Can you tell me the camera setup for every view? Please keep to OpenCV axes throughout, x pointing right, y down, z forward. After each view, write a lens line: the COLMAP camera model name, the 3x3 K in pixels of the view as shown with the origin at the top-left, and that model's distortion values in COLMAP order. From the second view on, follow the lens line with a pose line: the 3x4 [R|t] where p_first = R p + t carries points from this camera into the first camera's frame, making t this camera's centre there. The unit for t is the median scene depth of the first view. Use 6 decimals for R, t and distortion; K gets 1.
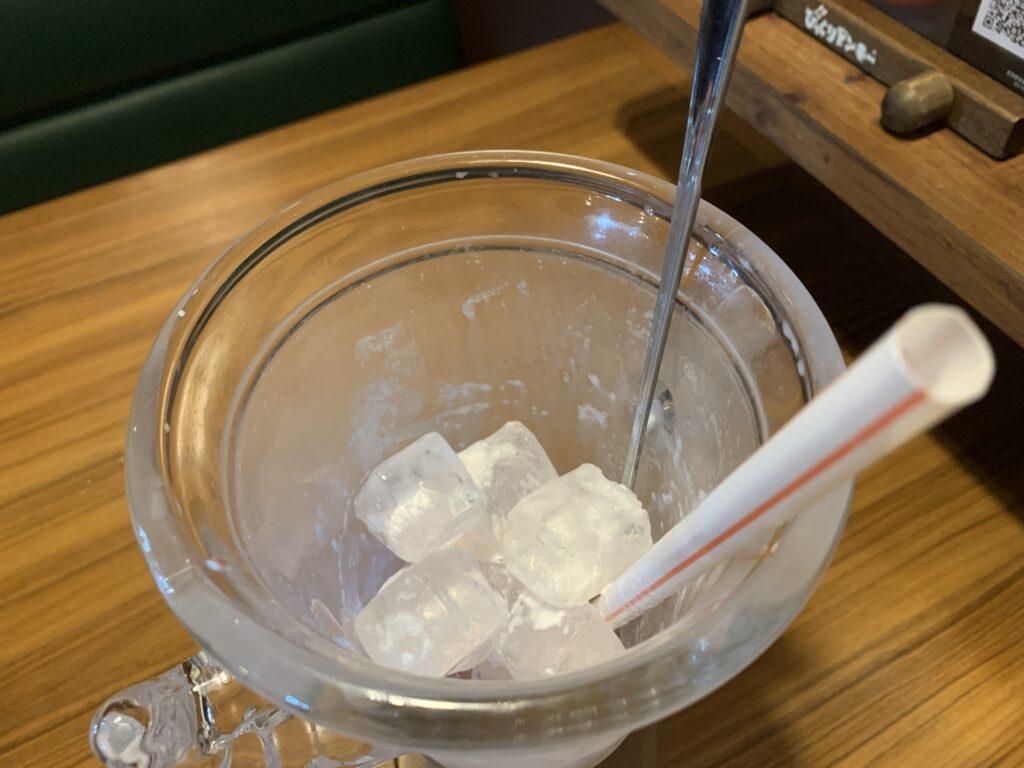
lens RADIAL K [[784.6, 0, 522.7], [0, 784.6, 378.6], [0, 0, 1]] dist [-0.012452, -0.000165]
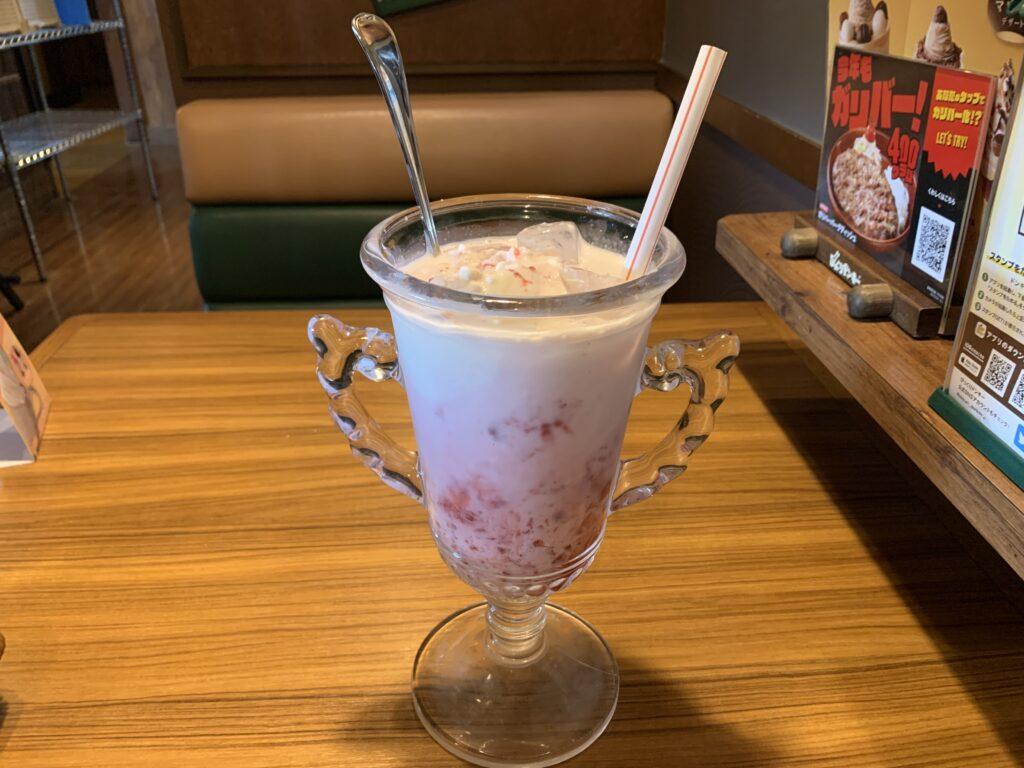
lens RADIAL K [[784.6, 0, 527.3], [0, 784.6, 391.3], [0, 0, 1]] dist [-0.012452, -0.000165]
pose [[0.923824, 0.234417, -0.302652, 0.369382], [-0.334332, 0.879149, -0.339587, 0.505314], [0.186471, 0.414905, 0.890552, -0.373007]]
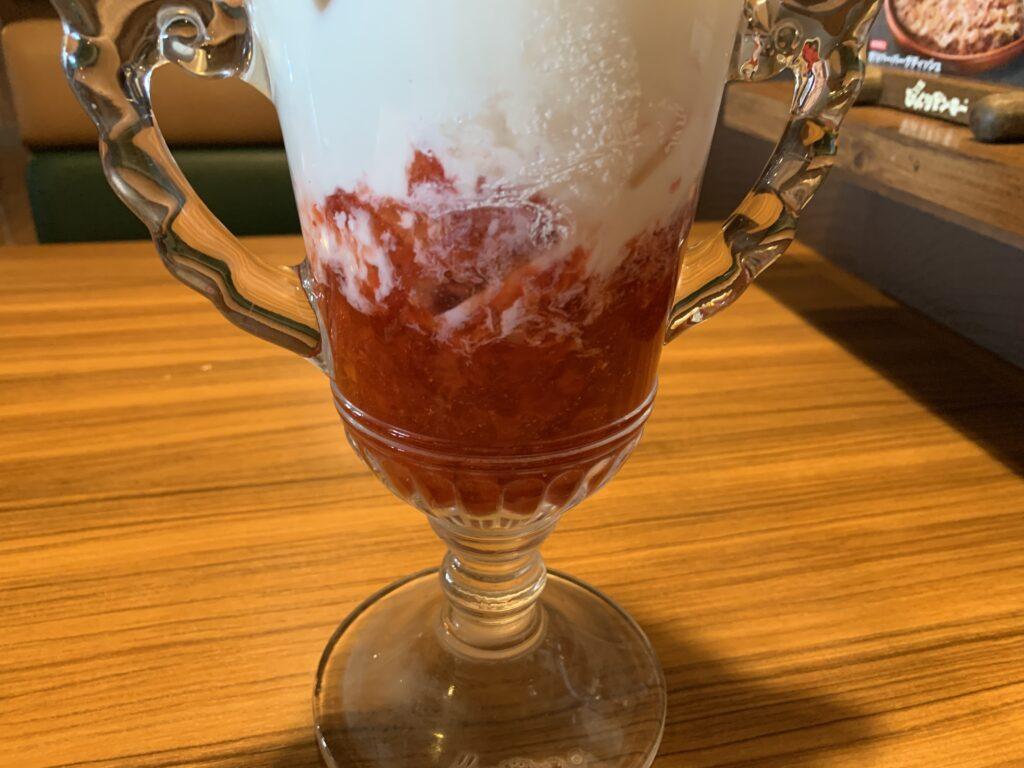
lens RADIAL K [[784.6, 0, 524.8], [0, 784.6, 401.5], [0, 0, 1]] dist [-0.012452, -0.000165]
pose [[0.967525, 0.181056, -0.176390, 0.113788], [-0.237258, 0.891196, -0.386625, 0.551412], [0.087197, 0.415919, 0.905212, 0.112076]]
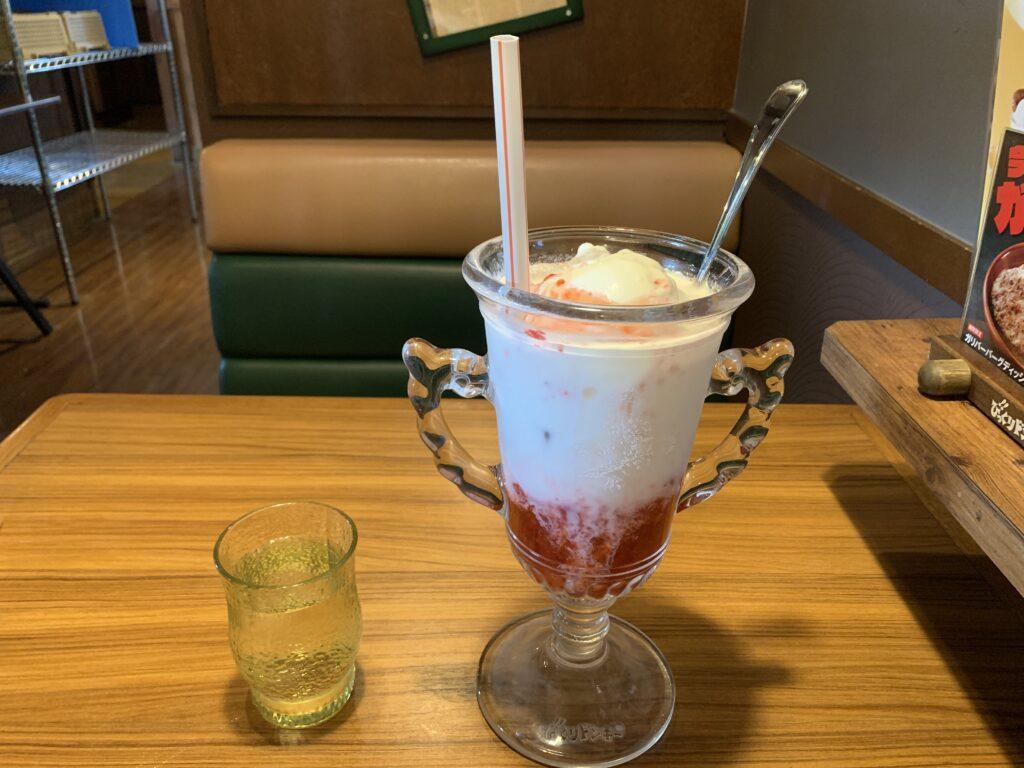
lens RADIAL K [[784.6, 0, 526.6], [0, 784.6, 379.4], [0, 0, 1]] dist [-0.012452, -0.000165]
pose [[0.899964, 0.257962, -0.351456, 0.154224], [-0.383974, 0.850795, -0.358764, 0.187842], [0.206470, 0.457824, 0.864735, -0.158550]]
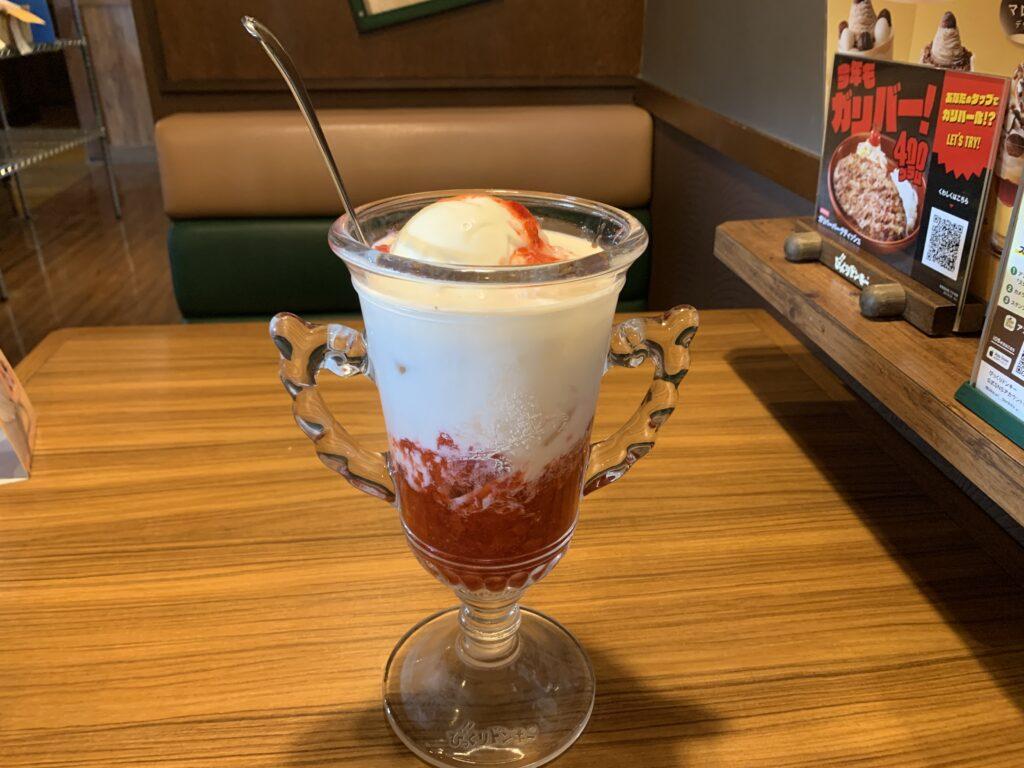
lens RADIAL K [[784.6, 0, 523.2], [0, 784.6, 382.2], [0, 0, 1]] dist [-0.012452, -0.000165]
pose [[0.939021, 0.210924, -0.271572, 0.277625], [-0.306319, 0.871942, -0.381949, 0.552882], [0.156233, 0.441846, 0.883382, -0.366818]]
